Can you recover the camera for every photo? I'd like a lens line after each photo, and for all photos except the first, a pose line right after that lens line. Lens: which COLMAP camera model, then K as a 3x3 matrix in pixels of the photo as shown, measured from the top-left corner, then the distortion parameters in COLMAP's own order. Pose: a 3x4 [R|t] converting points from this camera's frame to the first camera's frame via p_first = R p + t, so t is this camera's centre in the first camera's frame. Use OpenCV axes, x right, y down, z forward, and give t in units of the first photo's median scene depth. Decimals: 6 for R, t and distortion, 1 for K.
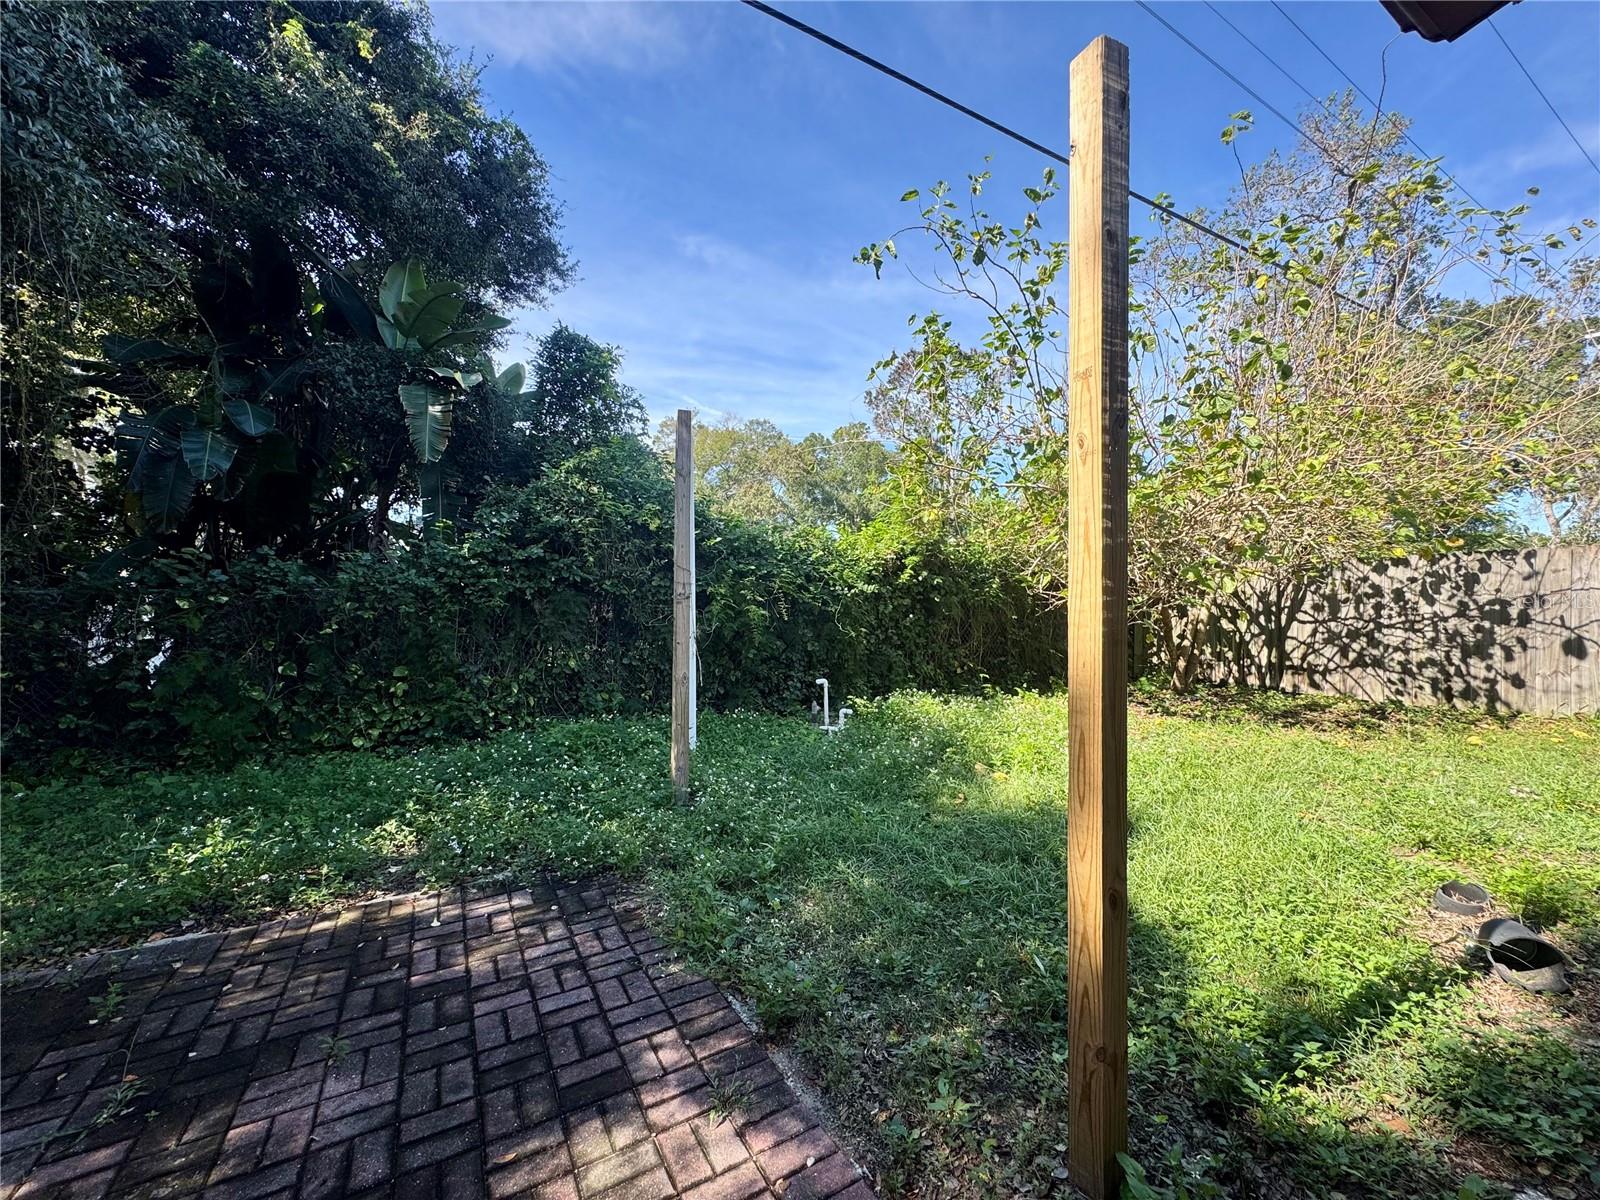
lens RADIAL K [[637.0, 0, 795.7], [0, 637.0, 599.9], [0, 0, 1]] dist [-0.003364, 0.000160]
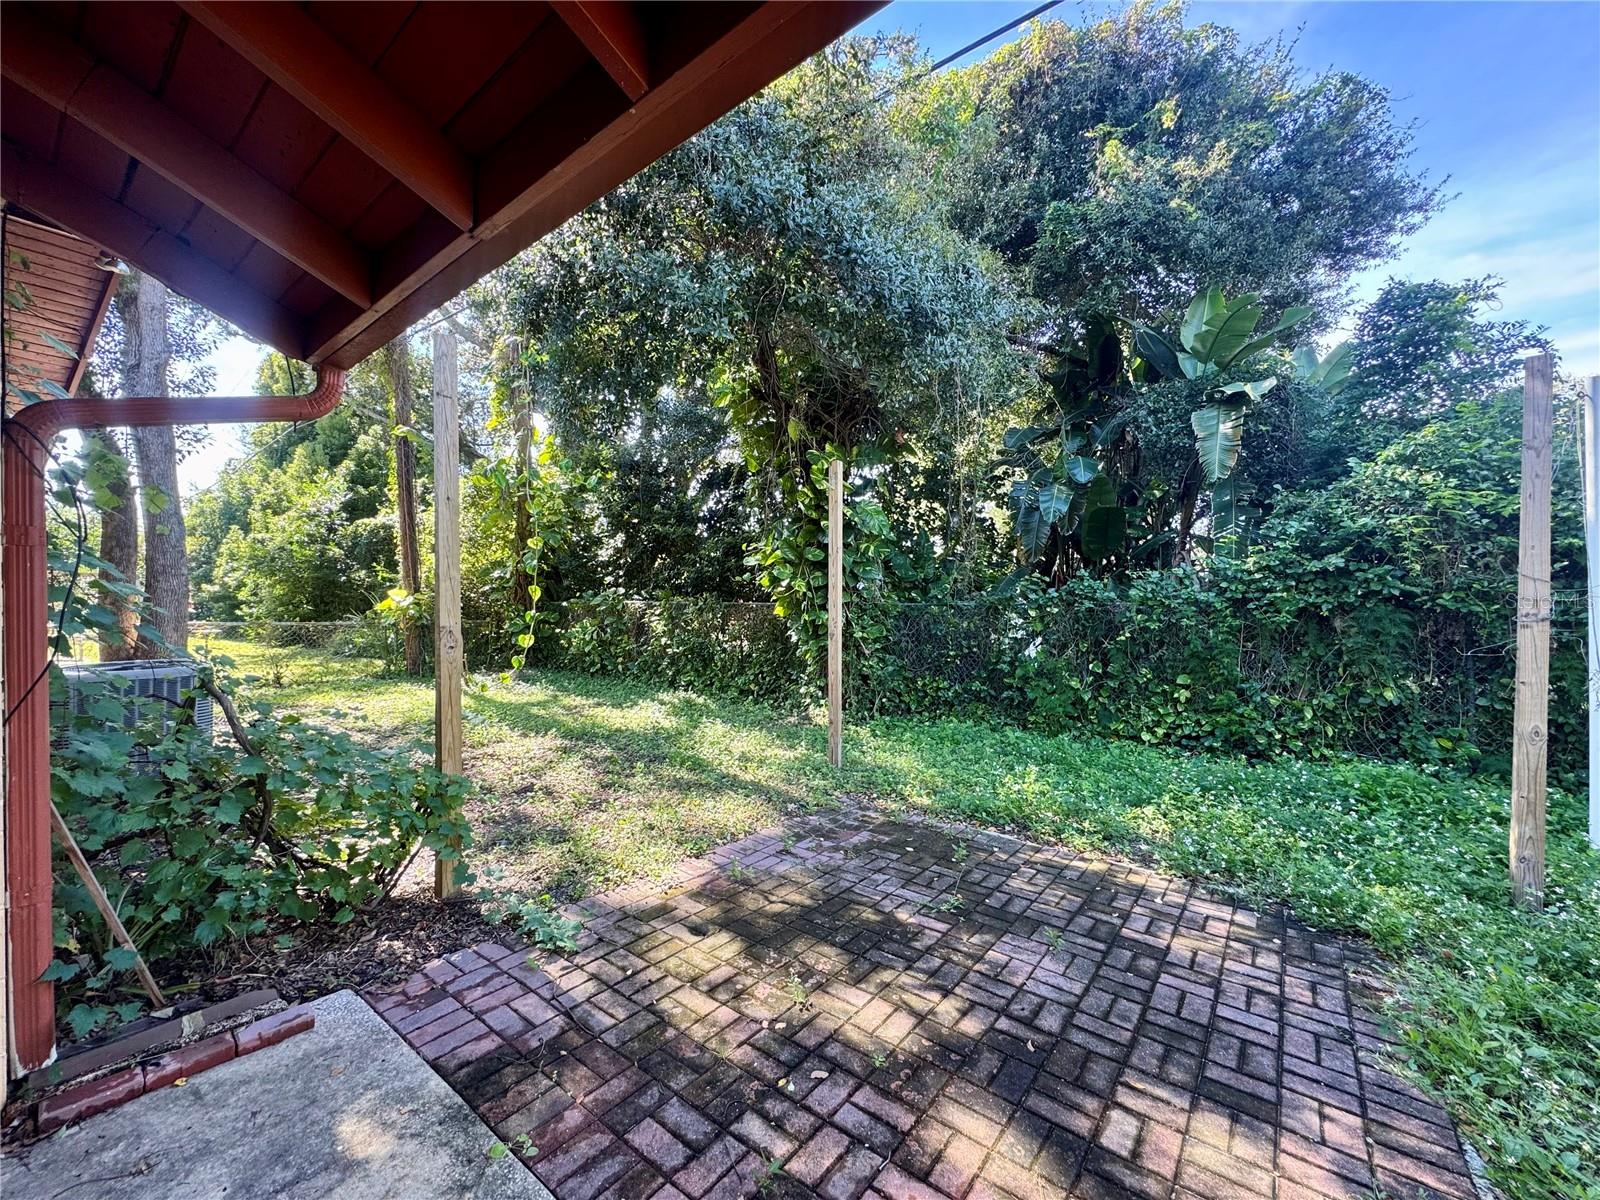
lens RADIAL K [[637.0, 0, 799.3], [0, 637.0, 603.9], [0, 0, 1]] dist [-0.003364, 0.000160]
pose [[0.384235, 0.008177, -0.923199, 0.145787], [-0.016810, 0.999857, 0.001860, -0.008289], [0.923082, 0.014804, 0.384318, -0.023961]]
